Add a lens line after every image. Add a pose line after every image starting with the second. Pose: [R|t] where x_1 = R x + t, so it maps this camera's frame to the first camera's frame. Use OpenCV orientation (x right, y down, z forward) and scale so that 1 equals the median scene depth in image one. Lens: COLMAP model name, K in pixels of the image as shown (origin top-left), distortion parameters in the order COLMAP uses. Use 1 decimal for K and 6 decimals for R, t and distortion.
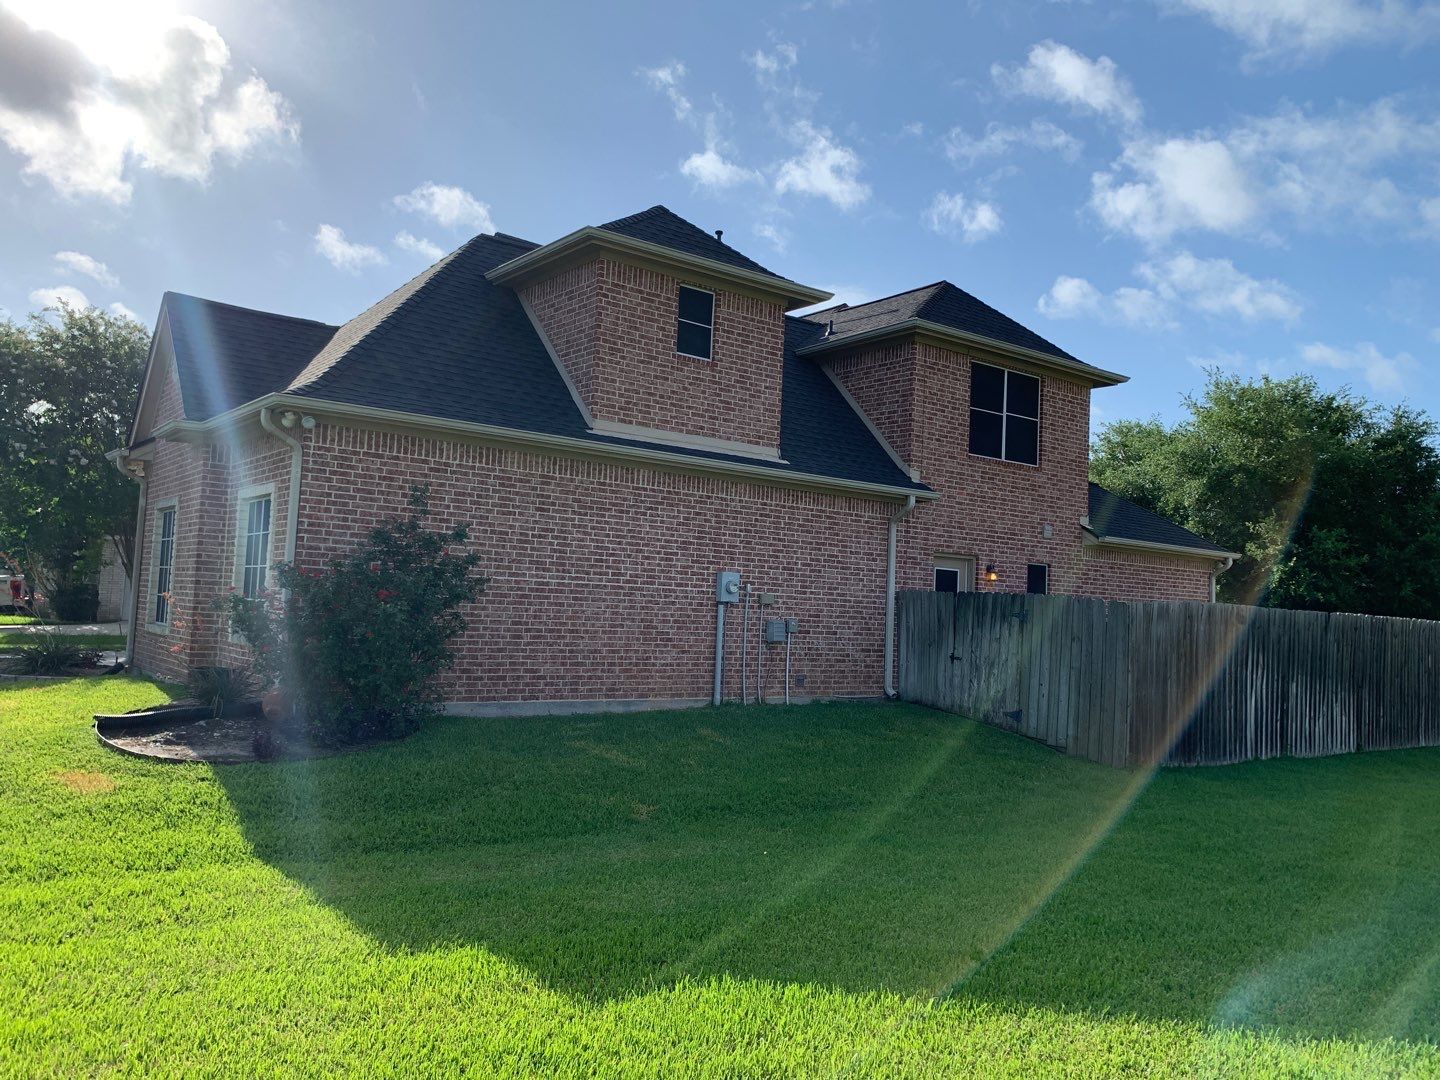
lens RADIAL K [[1104.9, 0, 720.0], [0, 1104.9, 540.0], [0, 0, 1]] dist [0.124451, -0.371150]
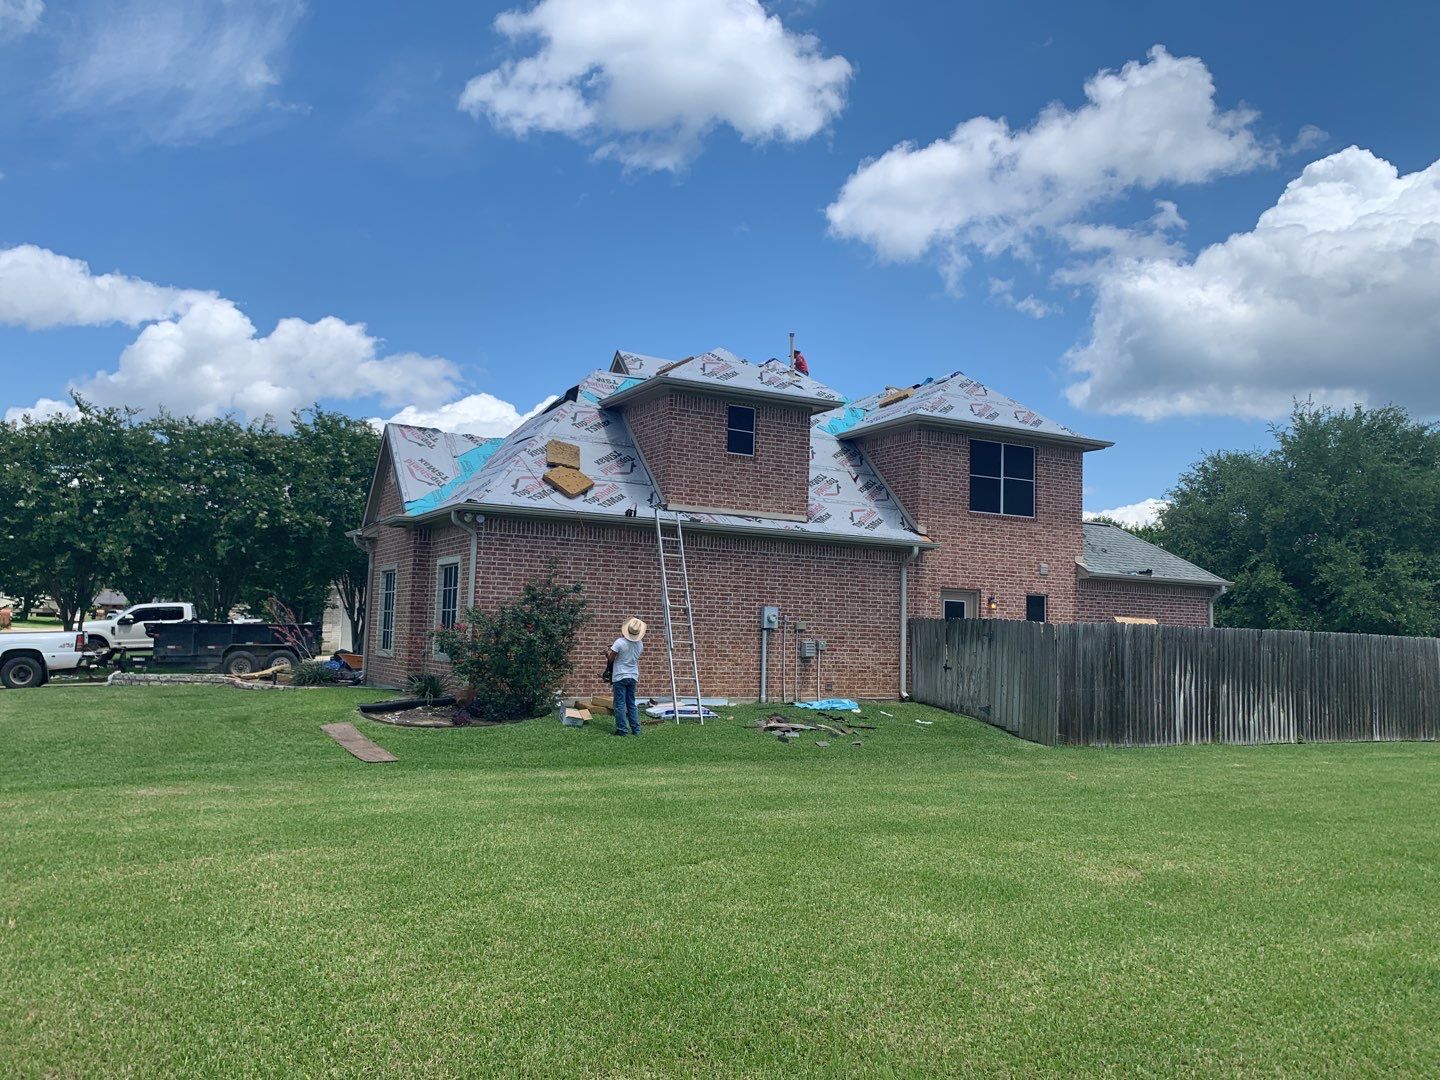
lens RADIAL K [[1122.3, 0, 713.8], [0, 1122.3, 540.4], [0, 0, 1]] dist [0.140160, -0.572420]
pose [[0.988119, -0.028207, -0.151078, 0.157776], [0.024120, 0.999294, -0.028819, -0.015969], [0.151784, 0.024833, 0.988102, -0.420479]]
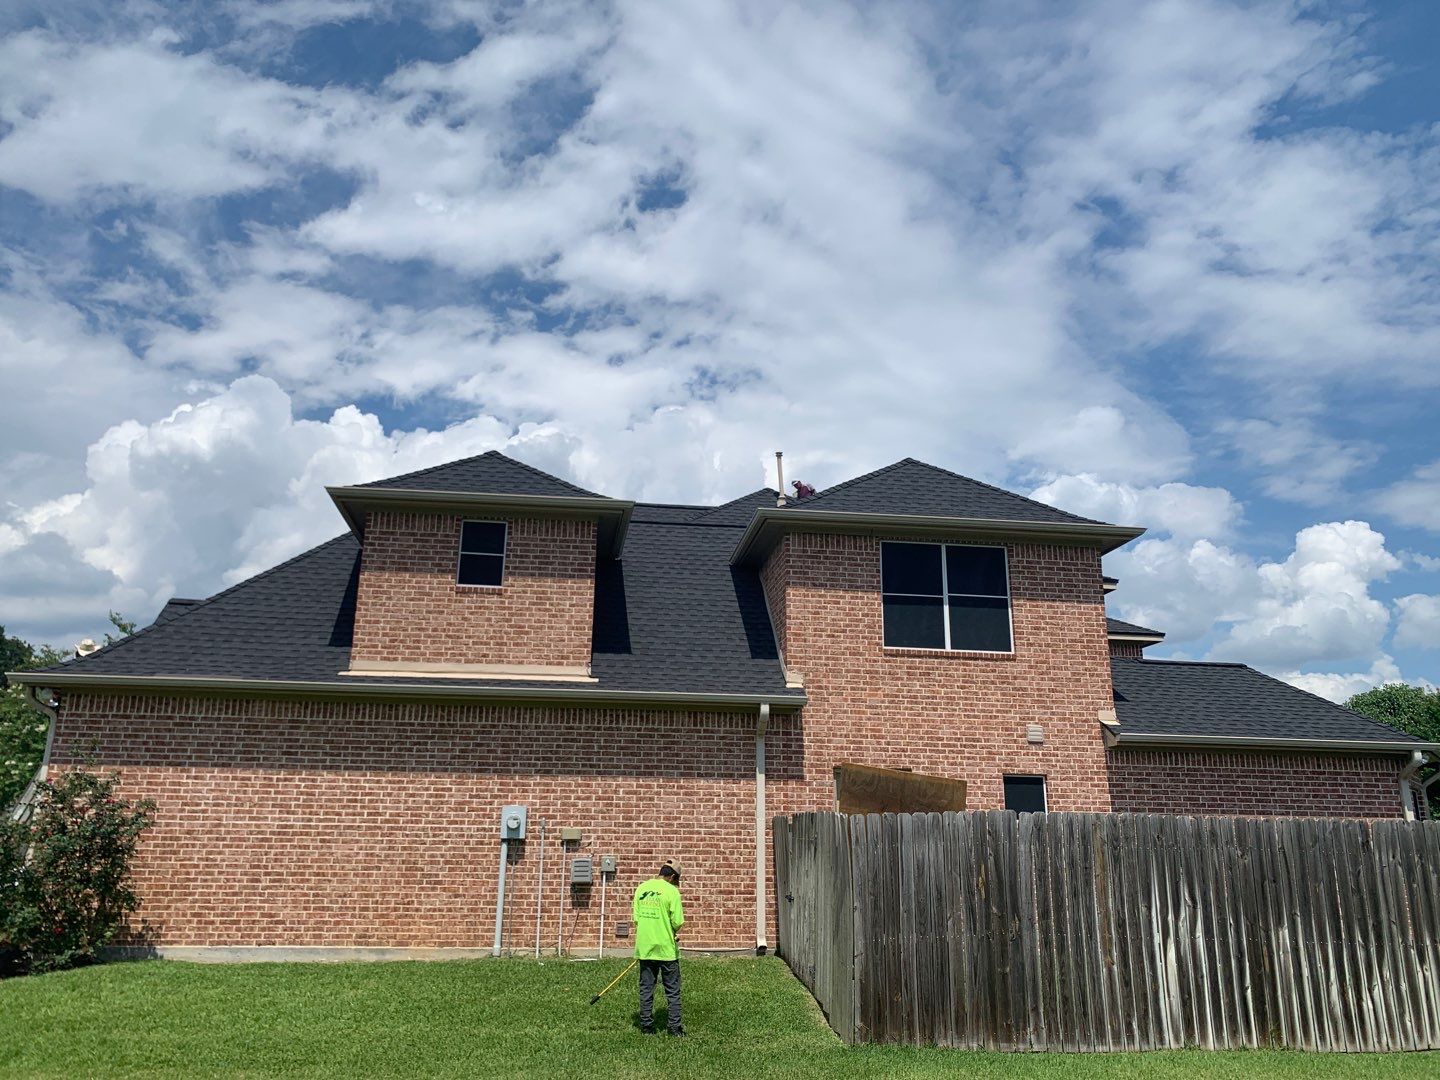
lens RADIAL K [[1150.9, 0, 722.2], [0, 1150.9, 513.1], [0, 0, 1]] dist [0.063016, -0.126829]
pose [[0.863370, -0.175943, -0.472902, 0.684548], [0.056909, 0.965210, -0.255207, 0.051295], [0.501352, 0.193426, 0.843346, 0.216691]]
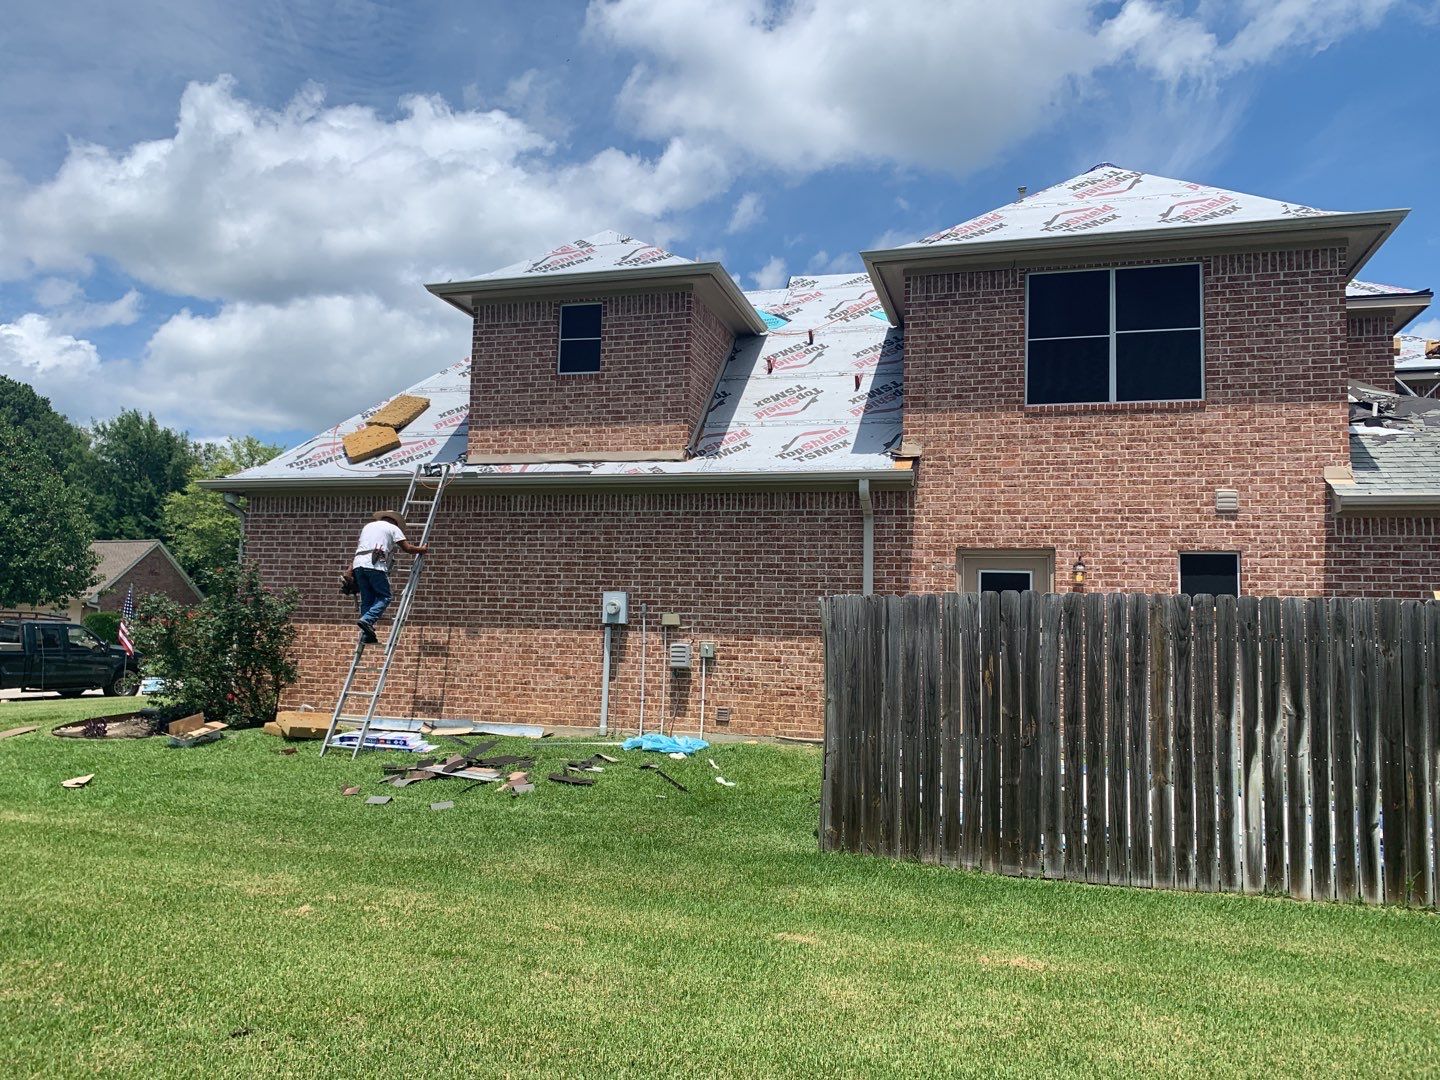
lens RADIAL K [[1129.3, 0, 709.4], [0, 1129.3, 535.7], [0, 0, 1]] dist [0.180531, -0.399810]
pose [[0.576161, -0.103953, -0.810699, 0.849652], [0.048417, 0.994478, -0.093109, 0.076438], [0.815901, 0.014394, 0.578013, 0.525567]]
